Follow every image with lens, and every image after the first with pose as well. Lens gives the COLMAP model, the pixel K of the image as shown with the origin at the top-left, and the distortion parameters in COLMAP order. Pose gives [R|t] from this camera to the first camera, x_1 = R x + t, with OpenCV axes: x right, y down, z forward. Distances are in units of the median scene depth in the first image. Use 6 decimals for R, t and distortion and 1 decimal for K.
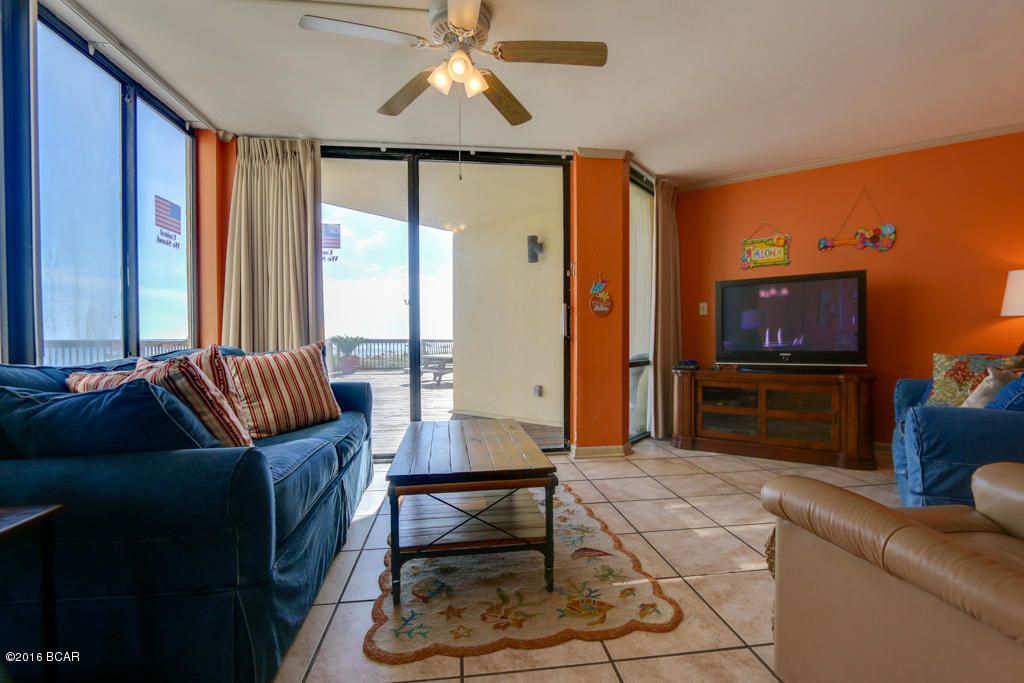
lens RADIAL K [[469.6, 0, 519.2], [0, 469.6, 346.1], [0, 0, 1]] dist [-0.015873, 0.001380]
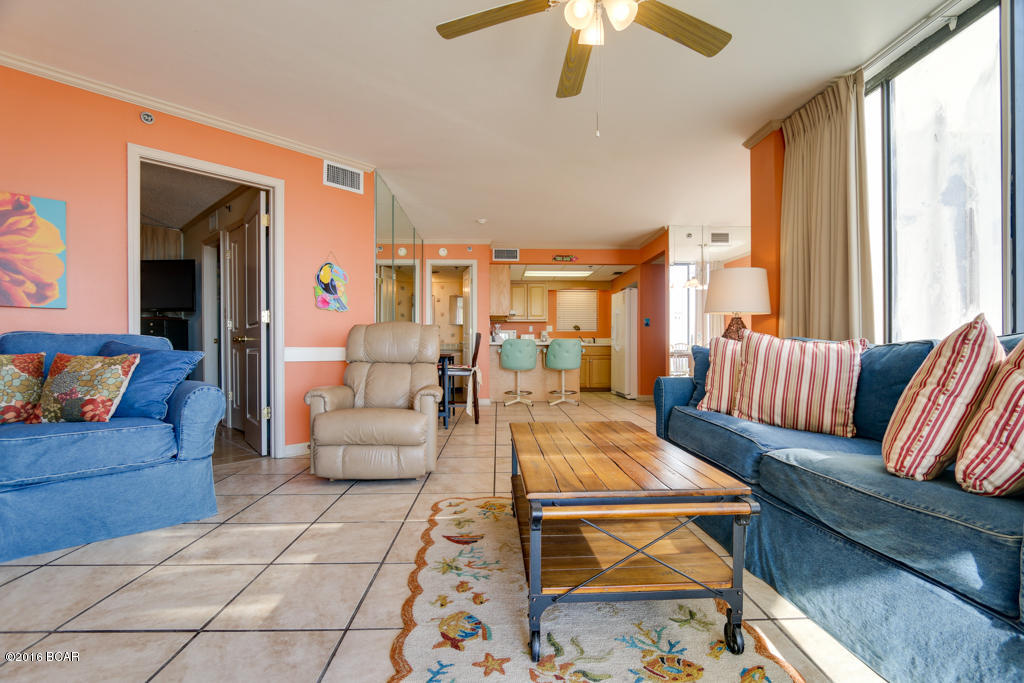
lens RADIAL K [[469.6, 0, 515.5], [0, 469.6, 351.2], [0, 0, 1]] dist [-0.015873, 0.001380]
pose [[-0.995264, 0.006237, 0.097011, -0.037323], [0.008506, 0.999700, 0.022989, 0.012556], [-0.096838, 0.023706, -0.995018, 1.268529]]
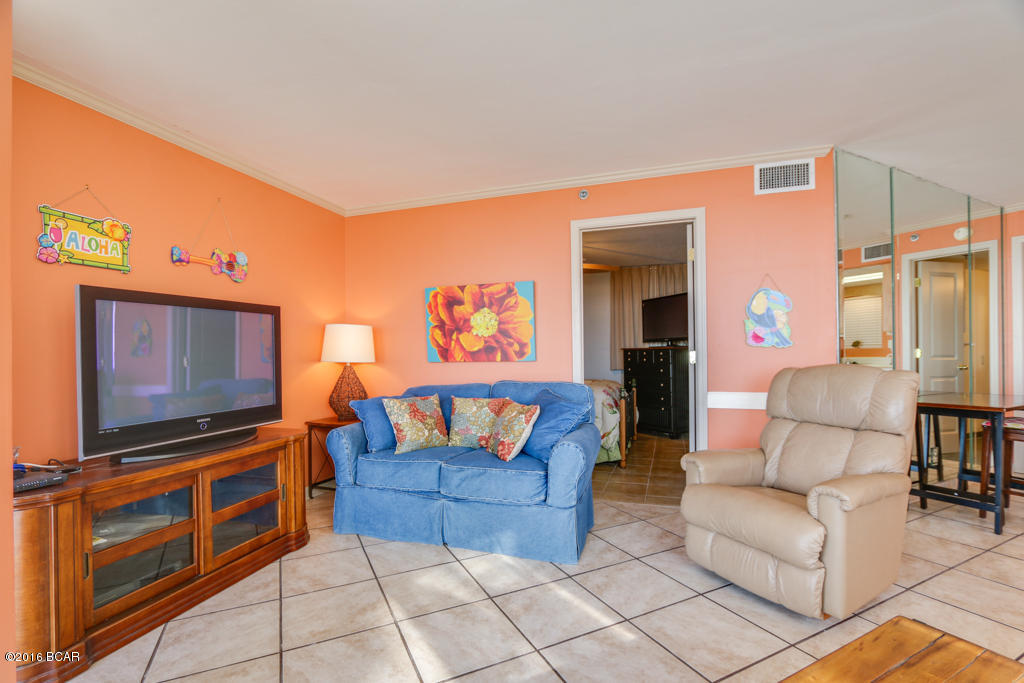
lens RADIAL K [[469.6, 0, 513.8], [0, 469.6, 356.1], [0, 0, 1]] dist [-0.015873, 0.001380]
pose [[-0.324503, 0.006524, 0.945862, -0.201131], [0.028304, 0.999595, 0.002815, -0.068907], [-0.945461, 0.027685, -0.324556, 0.923579]]
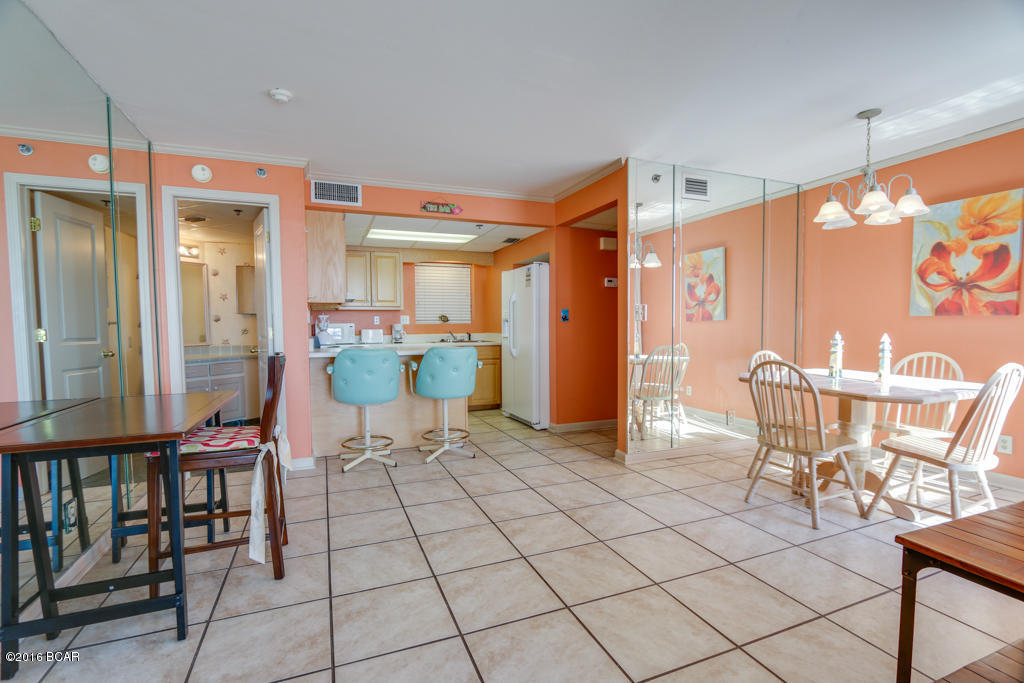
lens RADIAL K [[469.6, 0, 510.0], [0, 469.6, 351.2], [0, 0, 1]] dist [-0.015873, 0.001380]
pose [[-0.969791, 0.026160, -0.242532, 0.091937], [0.009275, 0.997469, 0.070501, -0.063802], [0.243762, 0.066122, -0.967578, 0.353356]]
